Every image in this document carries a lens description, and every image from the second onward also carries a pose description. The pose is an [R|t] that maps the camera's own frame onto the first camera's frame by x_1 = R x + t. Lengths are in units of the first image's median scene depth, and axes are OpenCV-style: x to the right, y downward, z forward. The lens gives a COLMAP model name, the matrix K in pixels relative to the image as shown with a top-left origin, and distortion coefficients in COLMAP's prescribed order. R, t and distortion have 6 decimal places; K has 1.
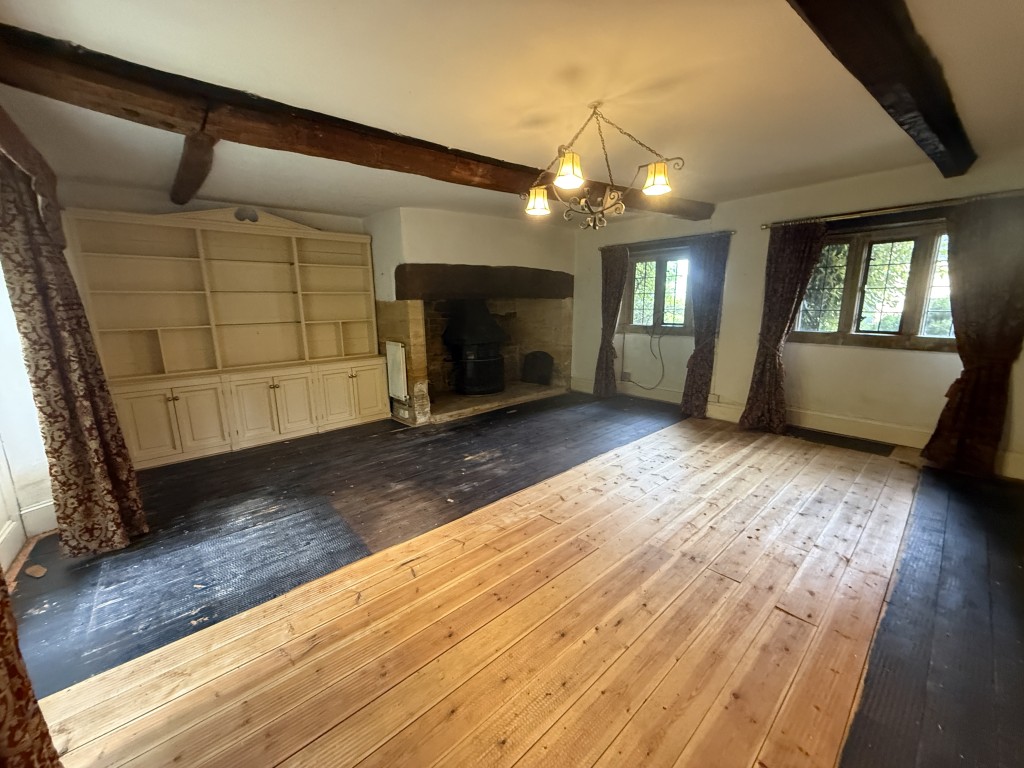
lens RADIAL K [[409.2, 0, 508.4], [0, 409.2, 384.2], [0, 0, 1]] dist [-0.000192, -0.000062]
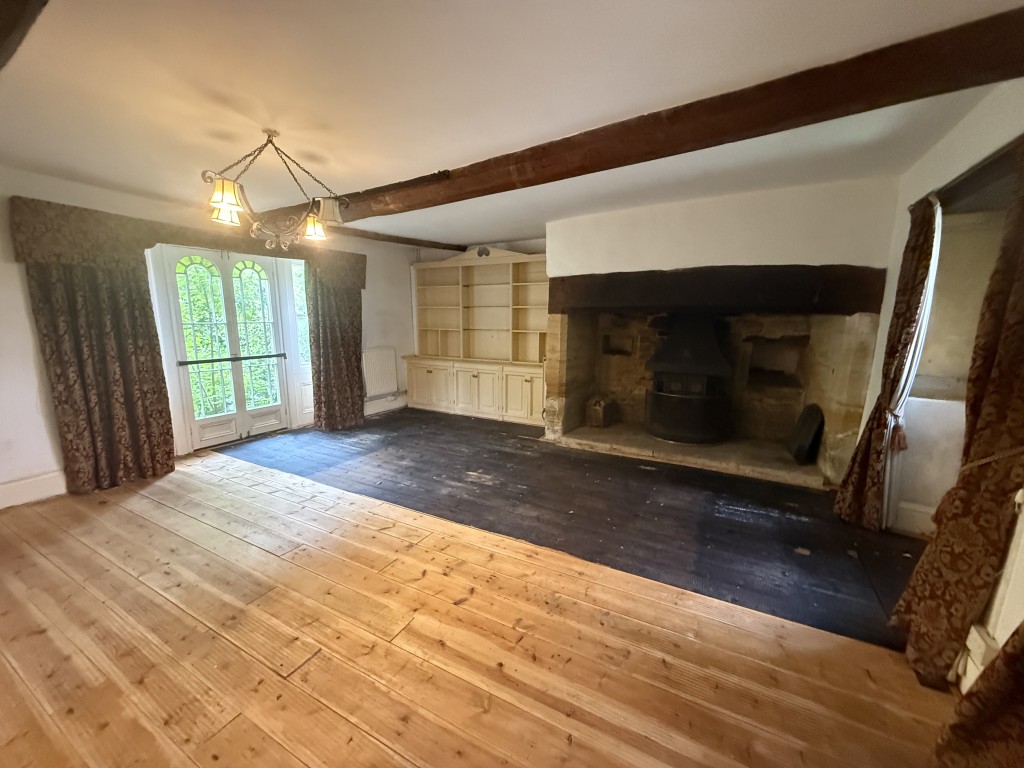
lens RADIAL K [[409.2, 0, 508.4], [0, 409.2, 384.2], [0, 0, 1]] dist [-0.000192, -0.000062]
pose [[0.335401, 0.172207, -0.926202, 0.773804], [-0.195053, 0.974541, 0.110561, -0.148843], [0.921662, 0.143576, 0.360452, 0.657583]]
